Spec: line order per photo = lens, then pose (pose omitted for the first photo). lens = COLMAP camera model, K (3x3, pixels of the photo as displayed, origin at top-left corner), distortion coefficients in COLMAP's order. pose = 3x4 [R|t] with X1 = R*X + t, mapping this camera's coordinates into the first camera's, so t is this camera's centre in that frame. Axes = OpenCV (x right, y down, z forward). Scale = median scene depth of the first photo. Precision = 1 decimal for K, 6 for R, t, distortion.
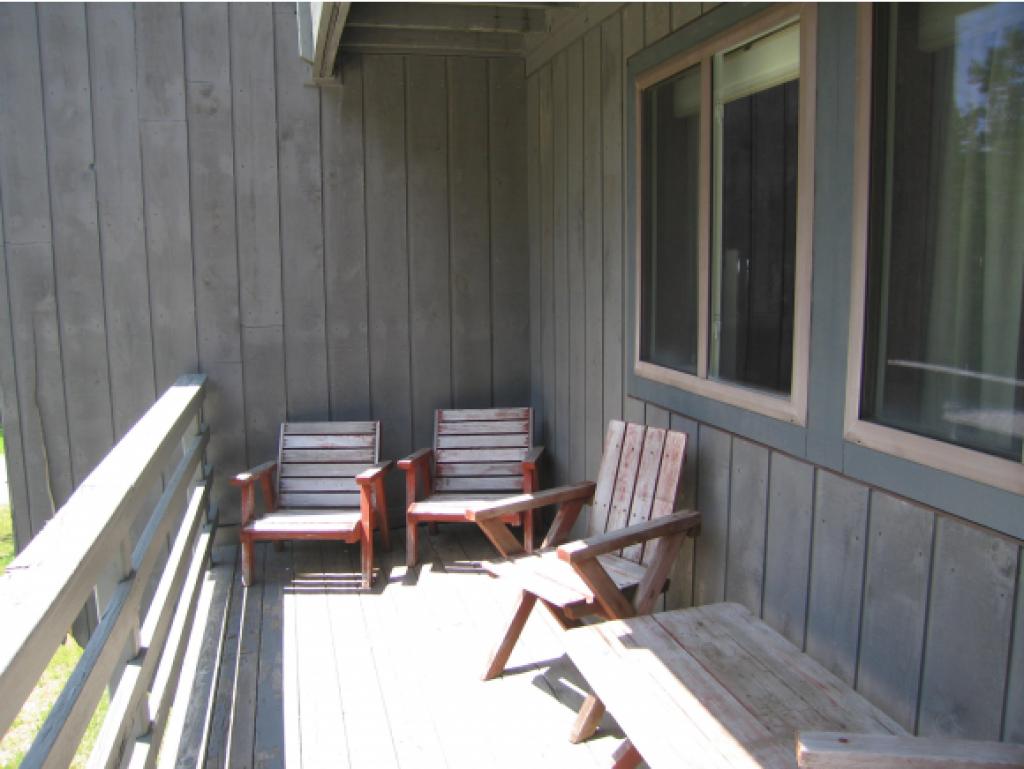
lens RADIAL K [[859.3, 0, 498.4], [0, 859.3, 384.6], [0, 0, 1]] dist [-0.123460, 0.129433]
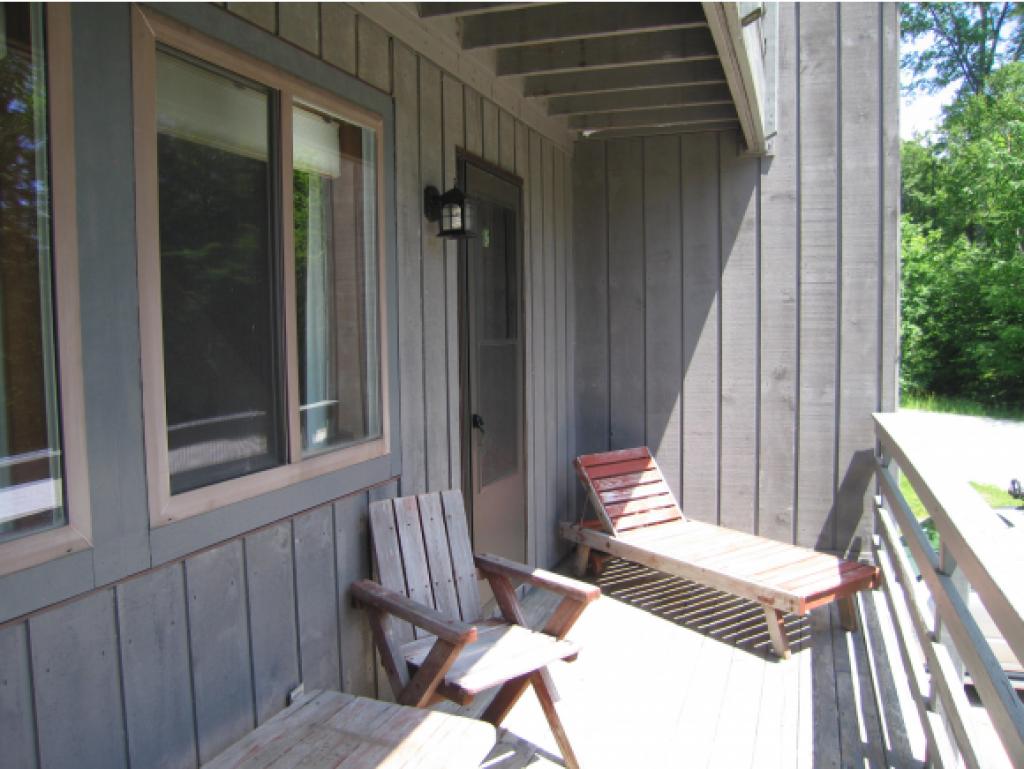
lens RADIAL K [[841.1, 0, 487.6], [0, 841.1, 384.1], [0, 0, 1]] dist [-0.111773, 0.004476]
pose [[-0.803343, -0.022518, 0.595090, -0.418209], [0.110221, 0.976397, 0.185741, -0.221743], [-0.585227, 0.214805, -0.781900, 1.546011]]
